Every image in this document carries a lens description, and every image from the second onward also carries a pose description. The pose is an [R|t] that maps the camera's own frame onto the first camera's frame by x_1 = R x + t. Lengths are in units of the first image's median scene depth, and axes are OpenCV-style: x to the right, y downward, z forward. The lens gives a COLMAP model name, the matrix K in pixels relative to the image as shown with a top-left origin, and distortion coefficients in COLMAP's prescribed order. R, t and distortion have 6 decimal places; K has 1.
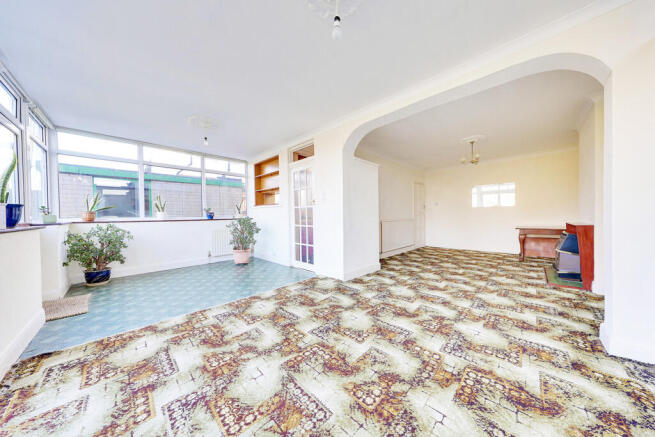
lens RADIAL K [[201.1, 0, 326.9], [0, 201.1, 228.6], [0, 0, 1]] dist [-0.014819, 0.000035]
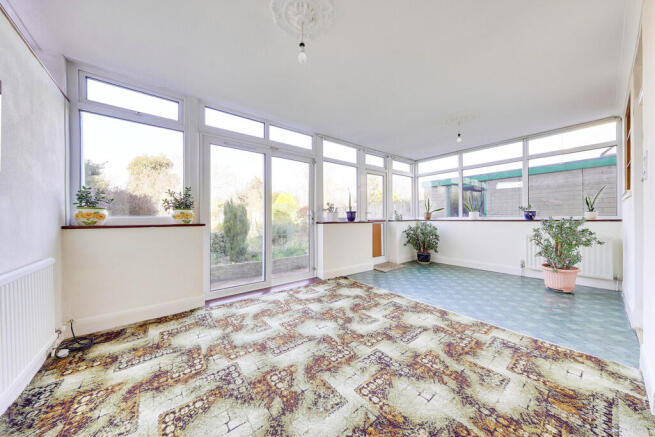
lens RADIAL K [[218.7, 0, 327.5], [0, 218.7, 218.5], [0, 0, 1]] dist [-0.015283, -0.000054]
pose [[-0.117153, 0.016167, -0.992982, 0.675284], [-0.060425, 0.997899, 0.023377, -0.051196], [0.991274, 0.062740, -0.115930, 0.665552]]
